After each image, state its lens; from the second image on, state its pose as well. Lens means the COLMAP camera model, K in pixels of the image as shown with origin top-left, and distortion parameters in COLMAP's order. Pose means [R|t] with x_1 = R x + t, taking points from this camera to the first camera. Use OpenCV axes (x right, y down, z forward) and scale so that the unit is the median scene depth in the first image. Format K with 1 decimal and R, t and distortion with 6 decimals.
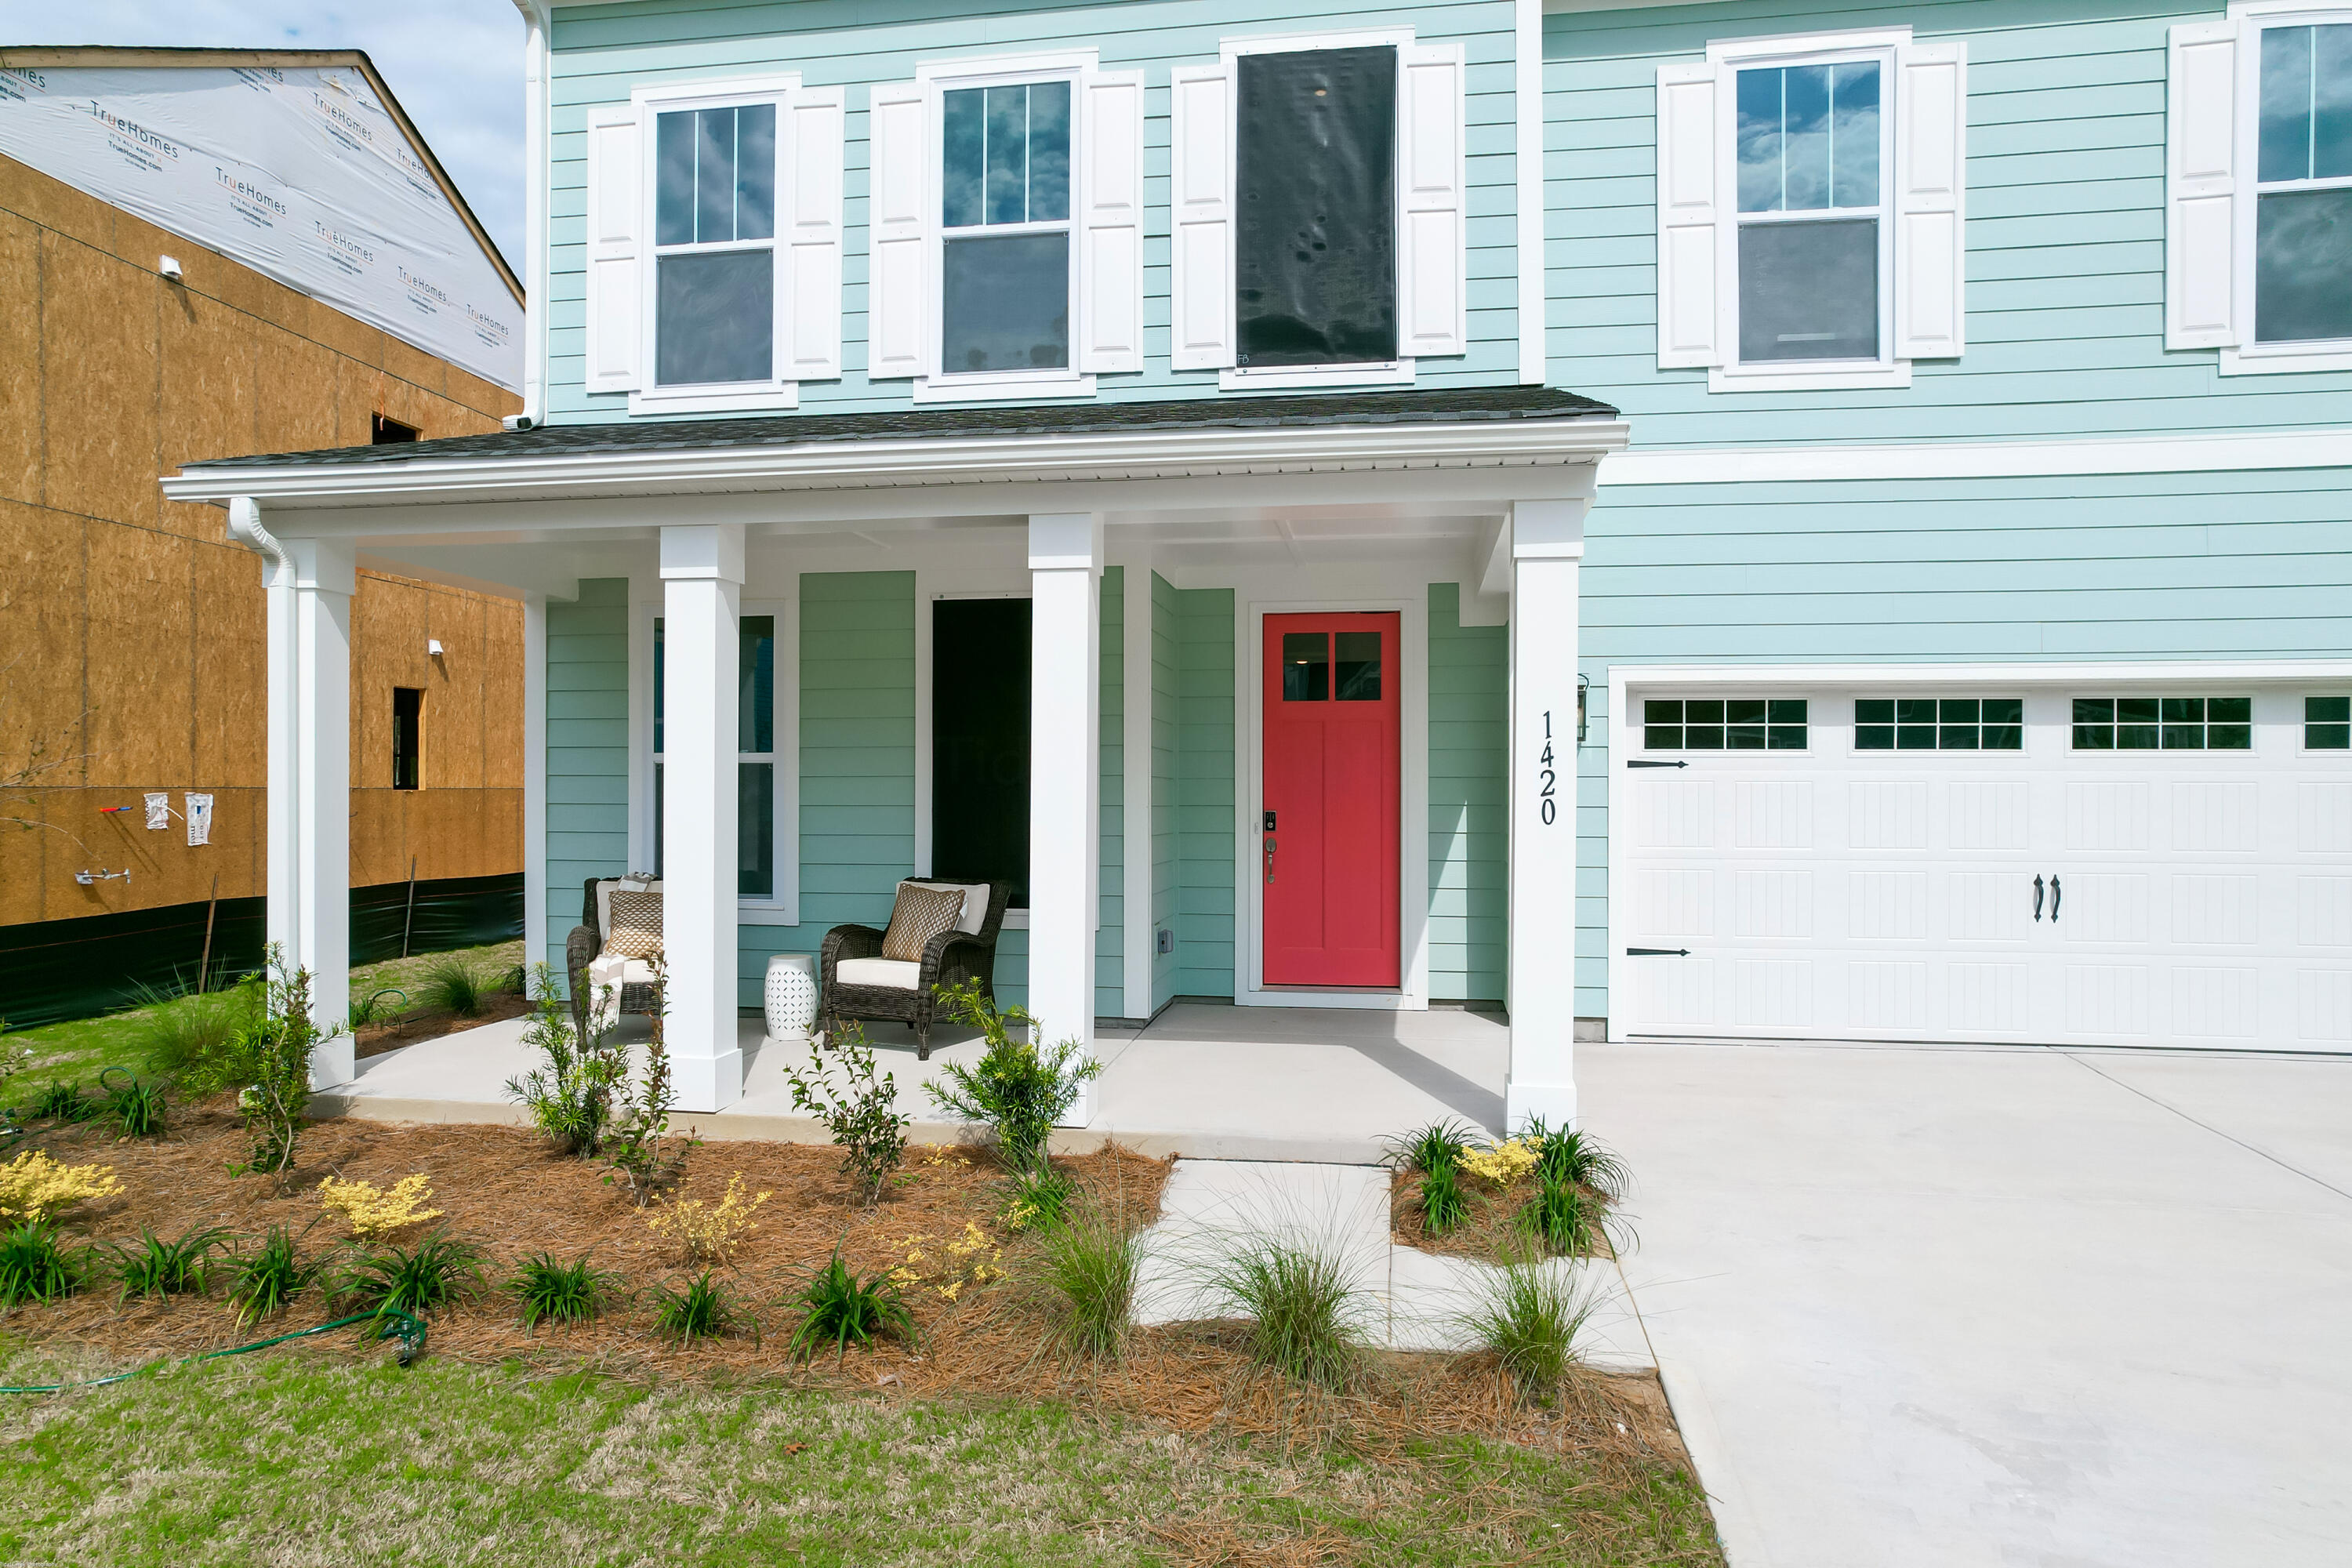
lens RADIAL K [[1490.2, 0, 1187.6], [0, 1490.2, 781.7], [0, 0, 1]] dist [-0.051426, 0.049351]
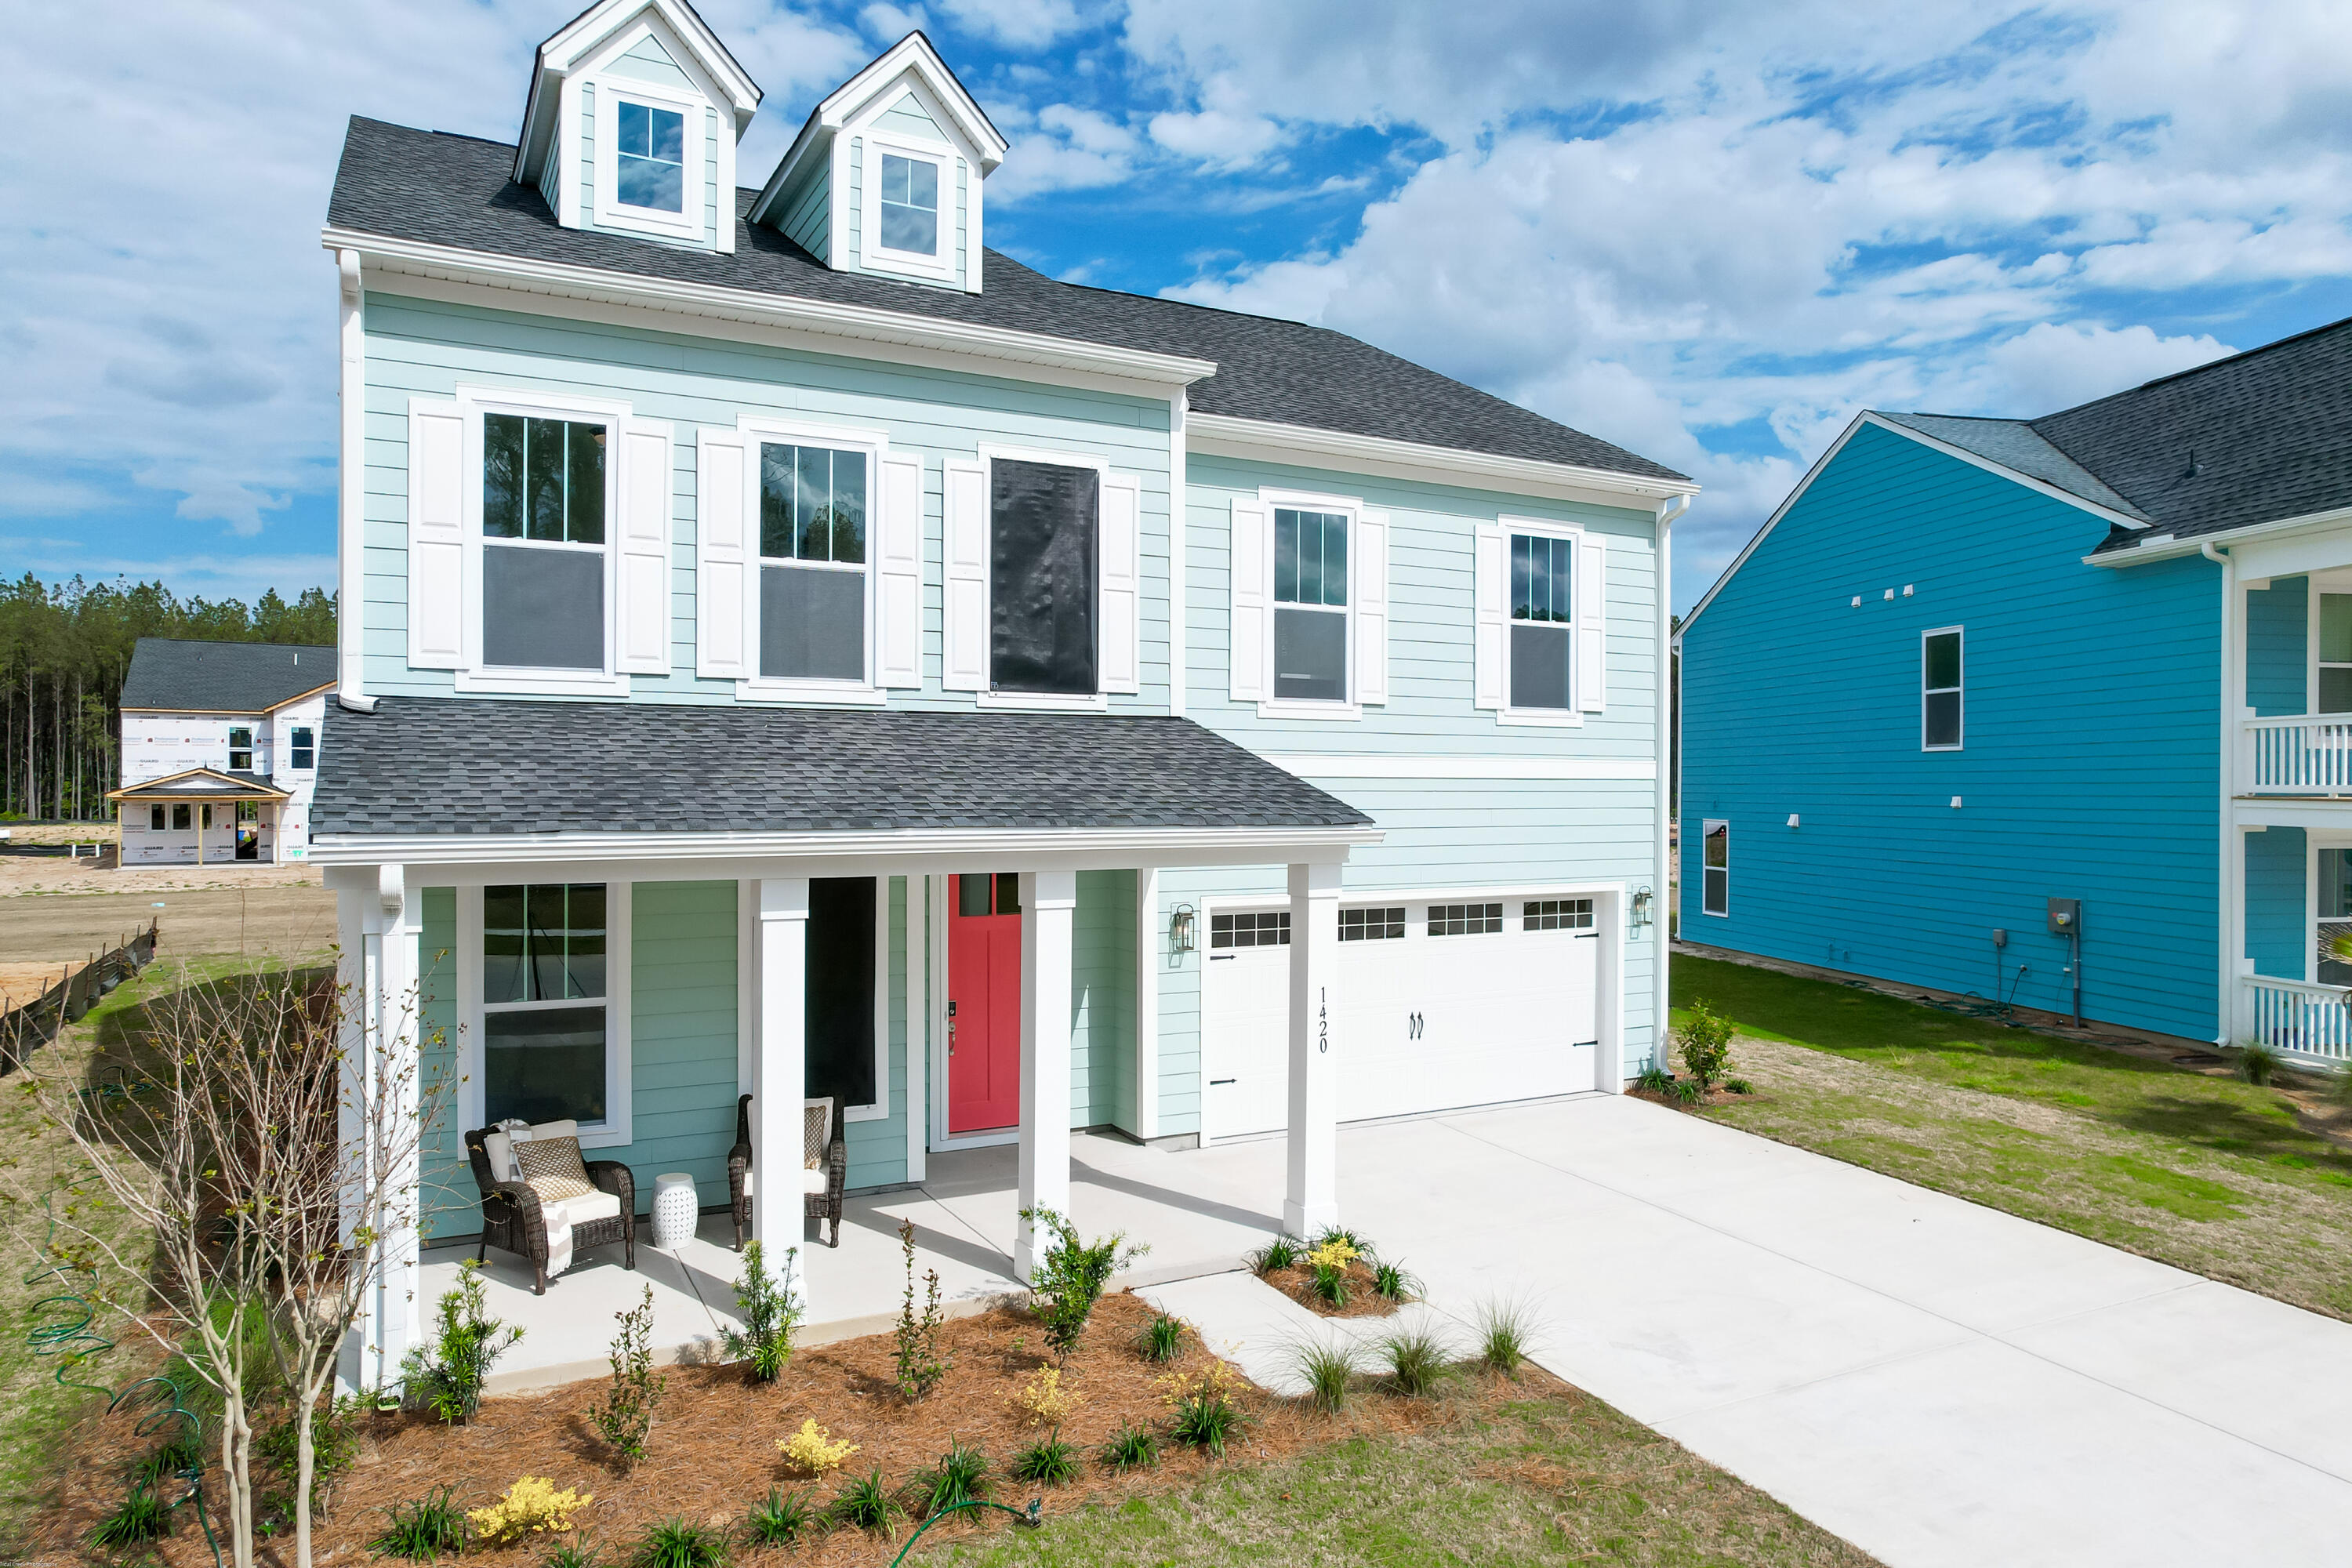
lens RADIAL K [[1490.2, 0, 1178.2], [0, 1490.2, 777.8], [0, 0, 1]] dist [-0.051426, 0.049351]
pose [[0.798708, 0.003382, 0.601710, -0.654593], [-0.005927, 0.999980, 0.002246, -0.206344], [-0.601690, -0.005360, 0.798712, -0.189645]]
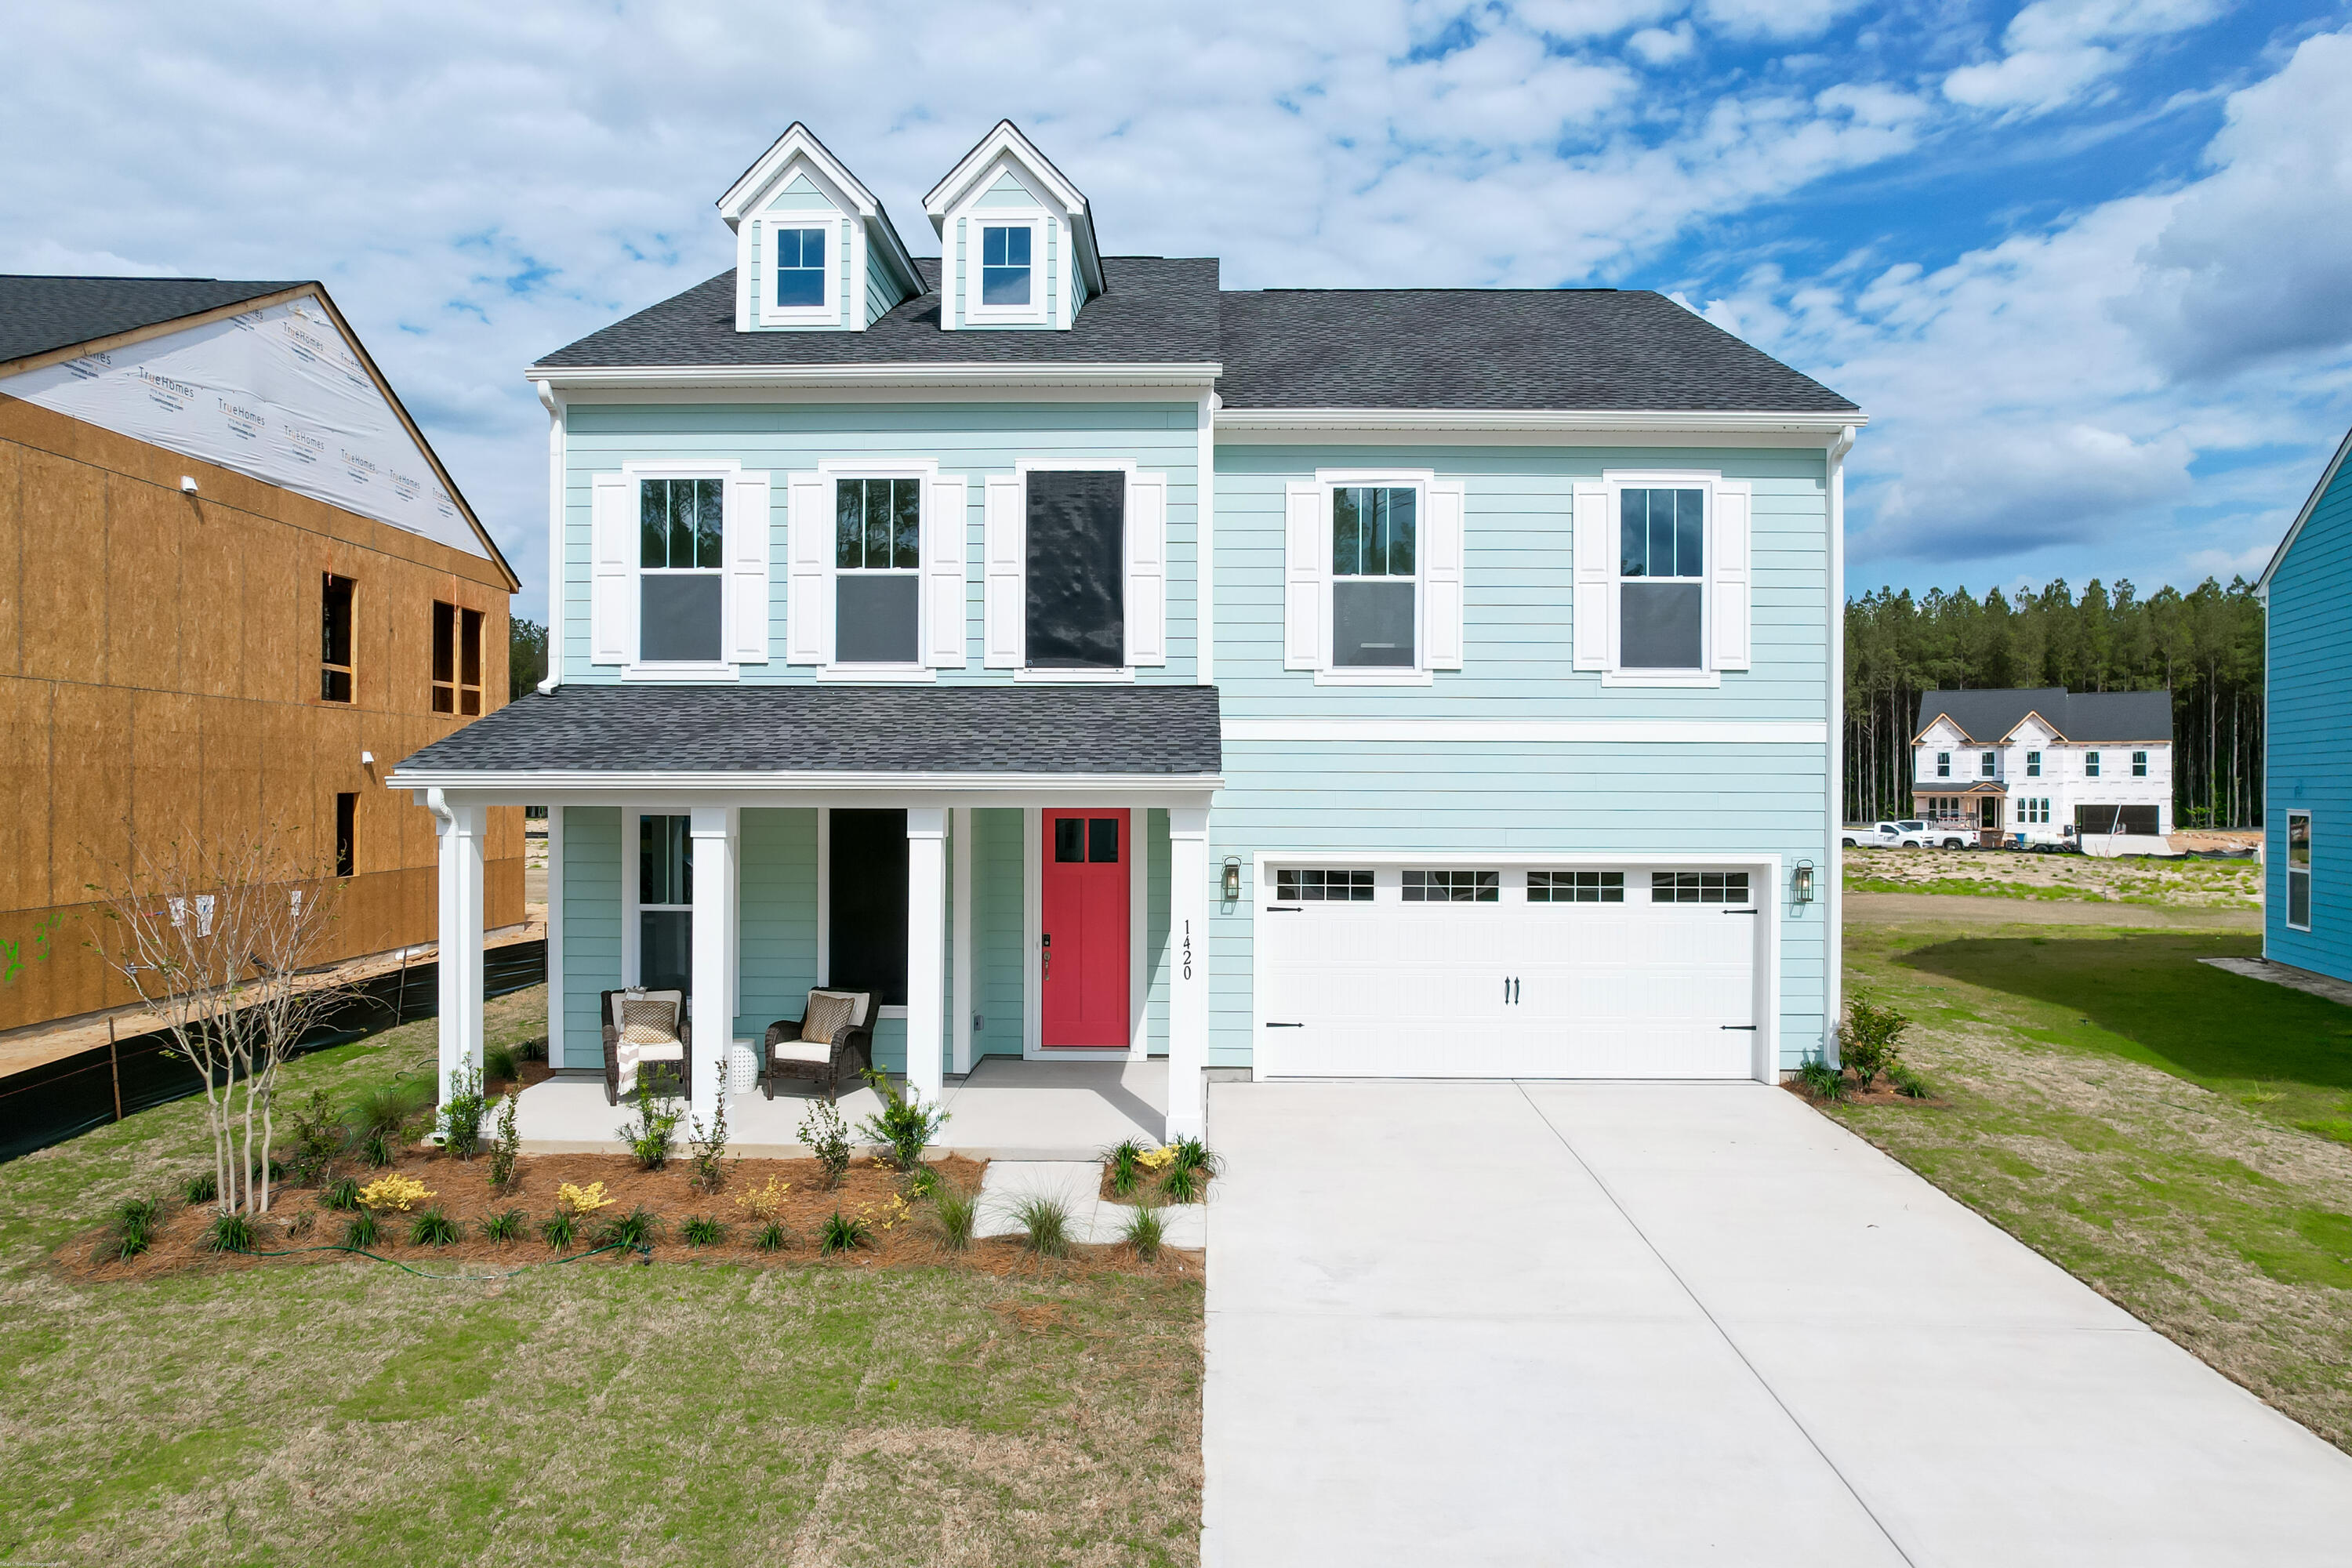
lens RADIAL K [[1490.2, 0, 1184.4], [0, 1490.2, 778.0], [0, 0, 1]] dist [-0.051426, 0.049351]
pose [[0.990957, 0.003015, 0.134146, -0.011743], [-0.002971, 0.999995, -0.000526, -0.161131], [-0.134147, 0.000123, 0.990961, -0.625205]]
